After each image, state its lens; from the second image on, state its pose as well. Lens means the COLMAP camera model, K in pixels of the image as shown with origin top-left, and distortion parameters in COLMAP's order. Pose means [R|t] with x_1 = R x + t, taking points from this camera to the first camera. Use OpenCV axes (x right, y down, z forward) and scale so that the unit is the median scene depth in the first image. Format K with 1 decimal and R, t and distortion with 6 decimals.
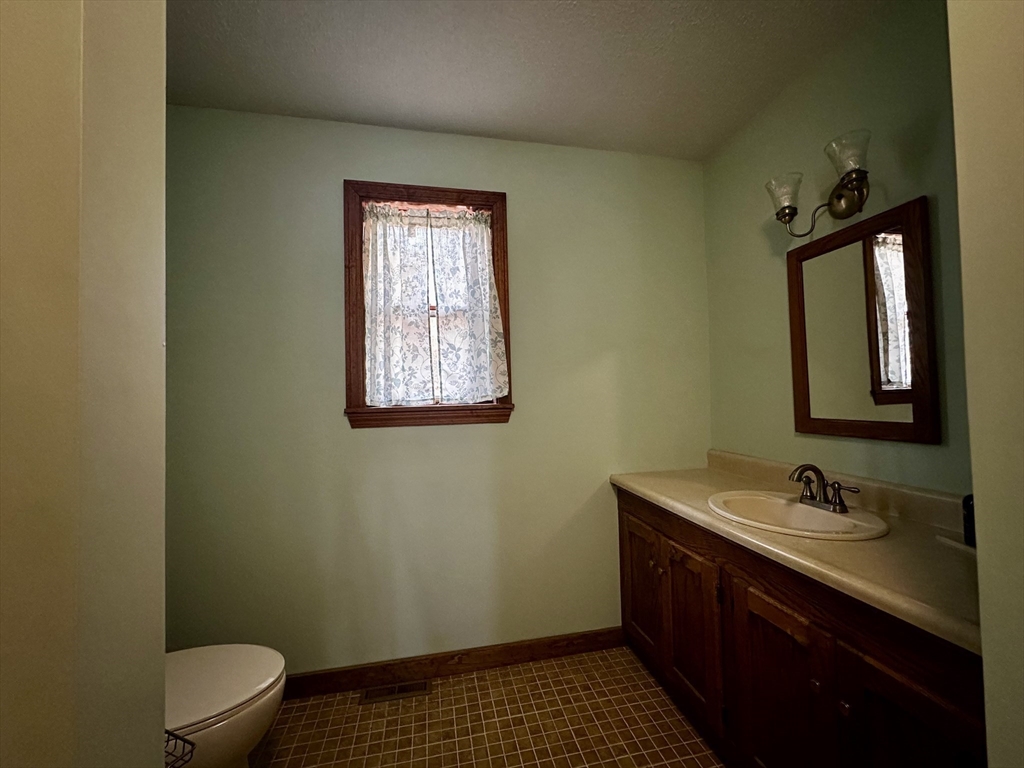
lens RADIAL K [[410.8, 0, 512.0], [0, 410.8, 384.0], [0, 0, 1]] dist [-0.005362, 0.000191]
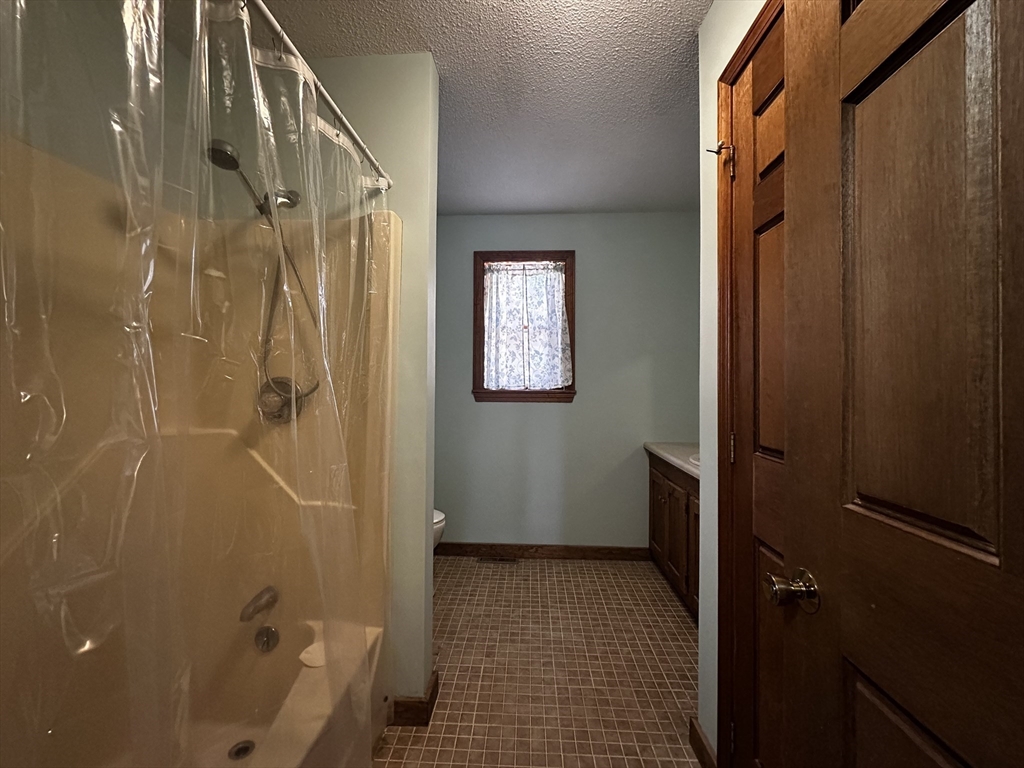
lens RADIAL K [[410.8, 0, 512.0], [0, 410.8, 384.0], [0, 0, 1]] dist [-0.005362, 0.000191]
pose [[0.968010, 0.030398, -0.249063, 0.155631], [-0.022847, 0.999189, 0.033153, -0.021320], [0.249869, -0.026402, 0.967920, -0.541295]]
